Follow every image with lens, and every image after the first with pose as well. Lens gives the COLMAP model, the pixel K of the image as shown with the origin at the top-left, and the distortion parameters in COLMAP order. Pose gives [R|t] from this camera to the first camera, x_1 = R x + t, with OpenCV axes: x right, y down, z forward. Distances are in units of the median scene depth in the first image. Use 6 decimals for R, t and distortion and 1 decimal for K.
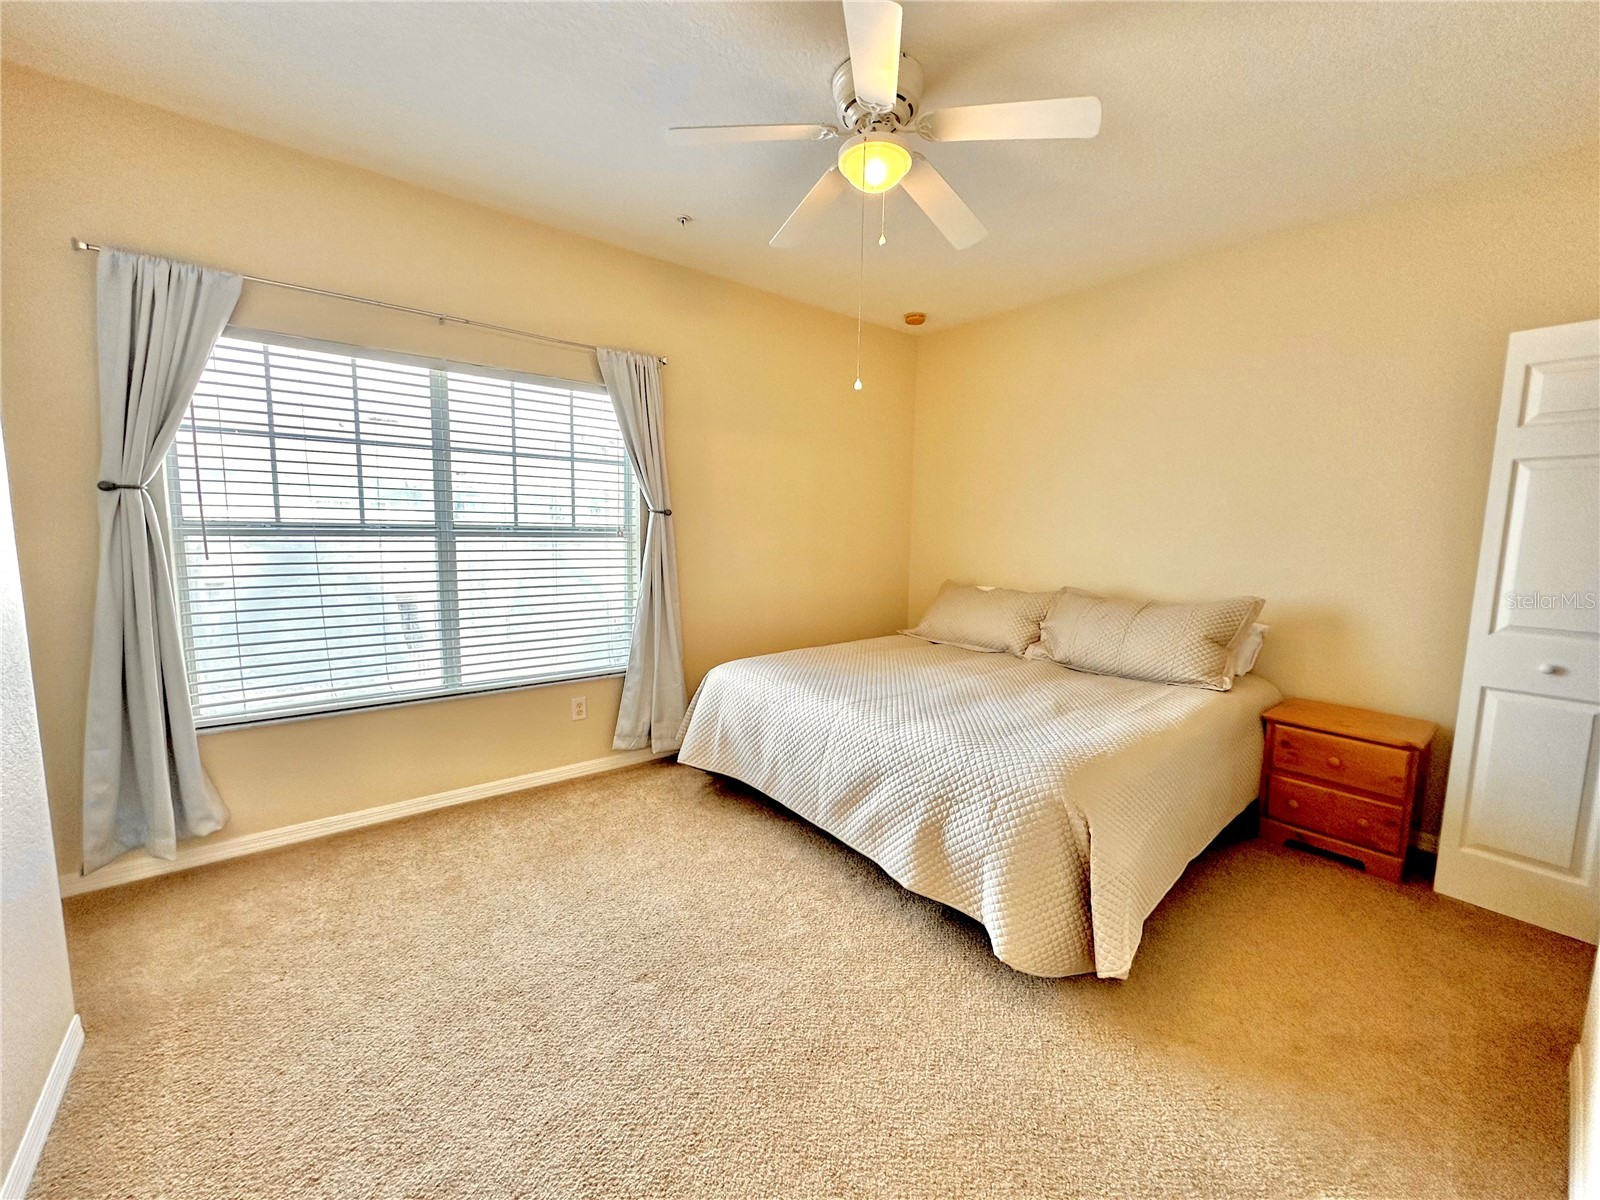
lens RADIAL K [[639.7, 0, 800.0], [0, 639.7, 600.0], [0, 0, 1]] dist [-0.002606, 0.000519]
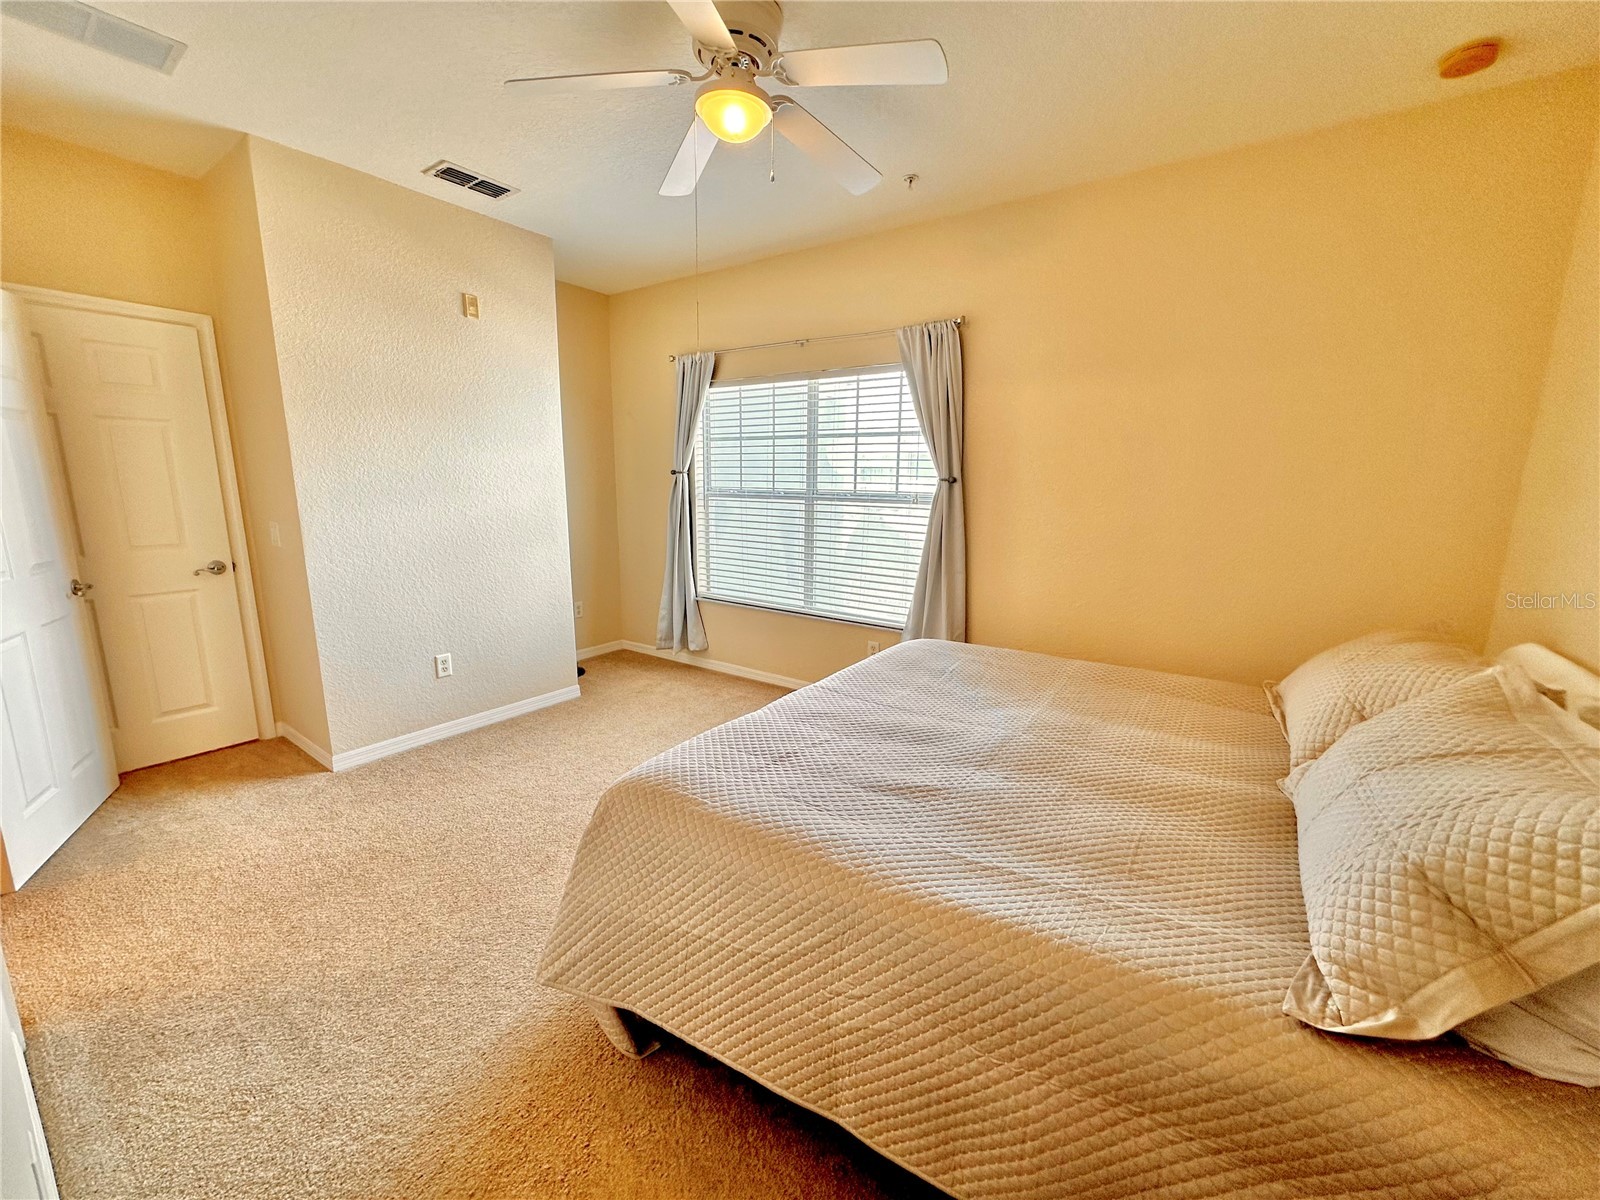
lens RADIAL K [[632.0, 0, 800.0], [0, 632.0, 600.0], [0, 0, 1]] dist [-0.011318, -0.000013]
pose [[0.257459, 0.156362, -0.953554, 0.858163], [-0.129146, 0.983535, 0.126409, -0.062415], [0.957620, 0.090603, 0.273414, 0.682443]]
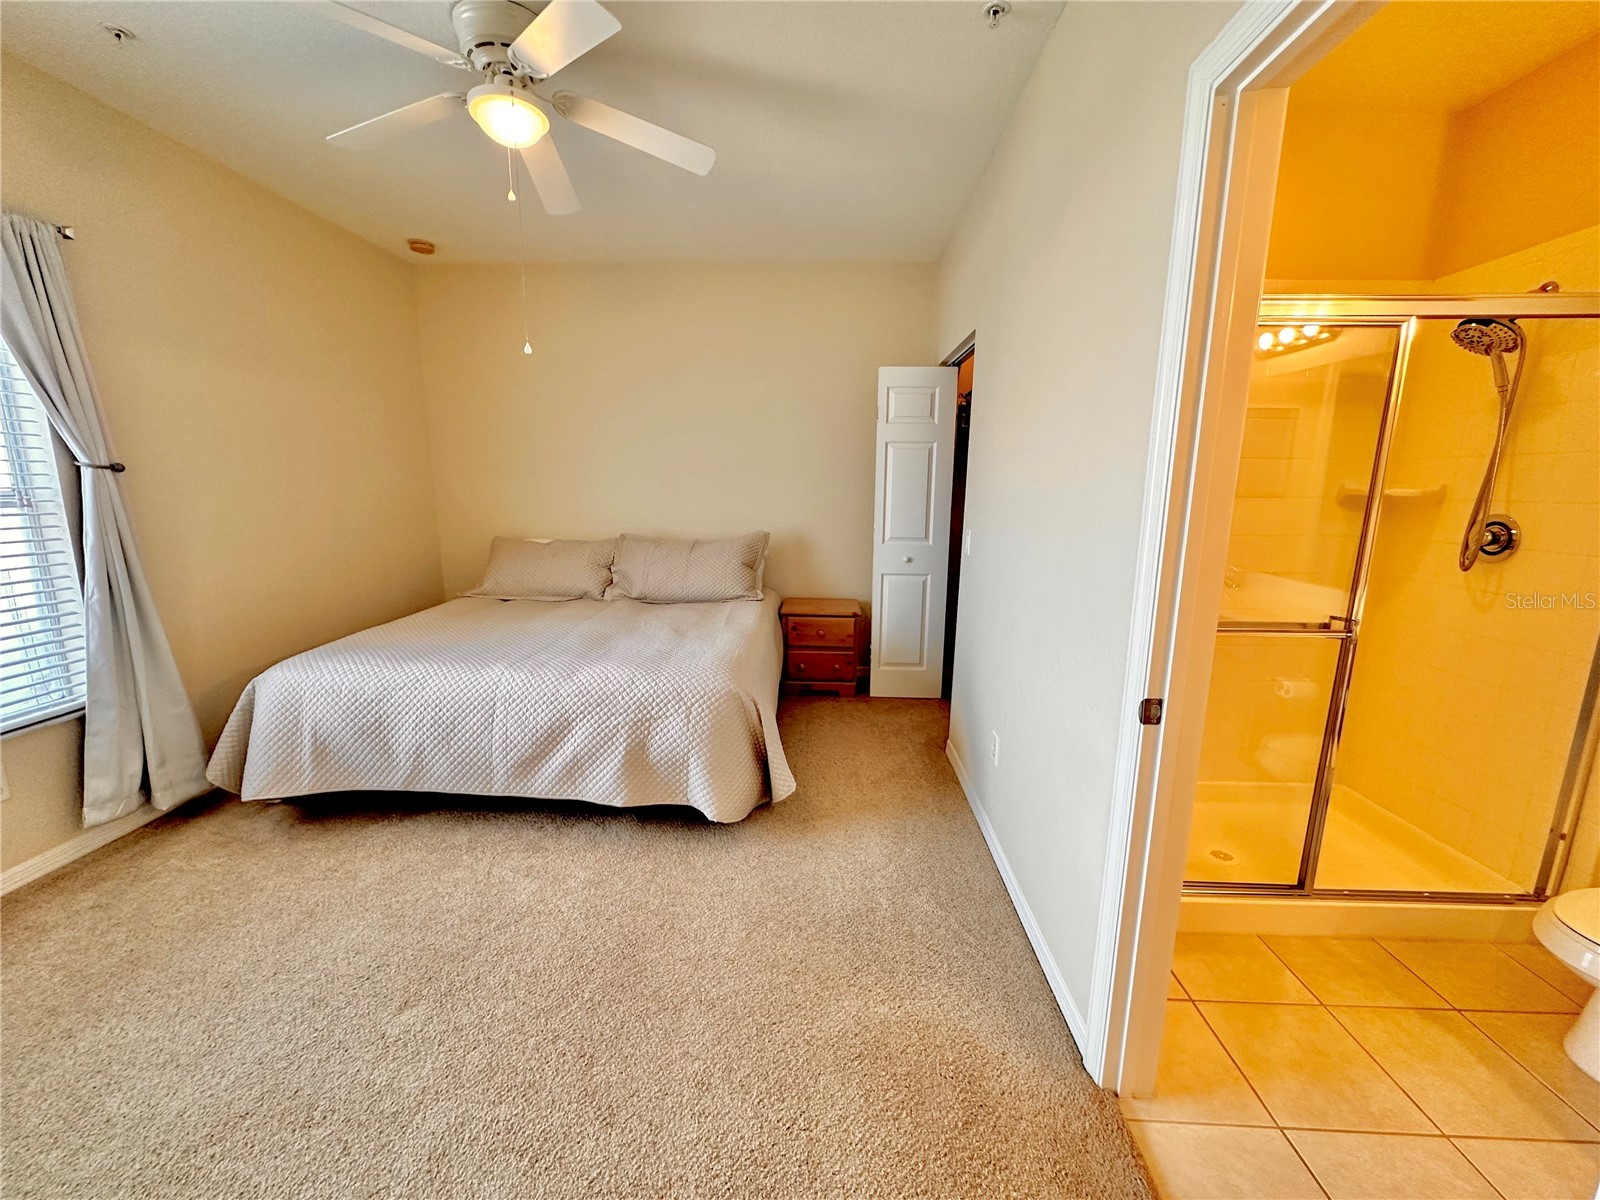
lens RADIAL K [[639.7, 0, 800.0], [0, 639.7, 600.0], [0, 0, 1]] dist [-0.002606, 0.000519]
pose [[0.658533, -0.150021, 0.737447, -0.320664], [0.086508, 0.988523, 0.123848, -0.024004], [-0.747563, -0.017763, 0.663953, 0.001397]]
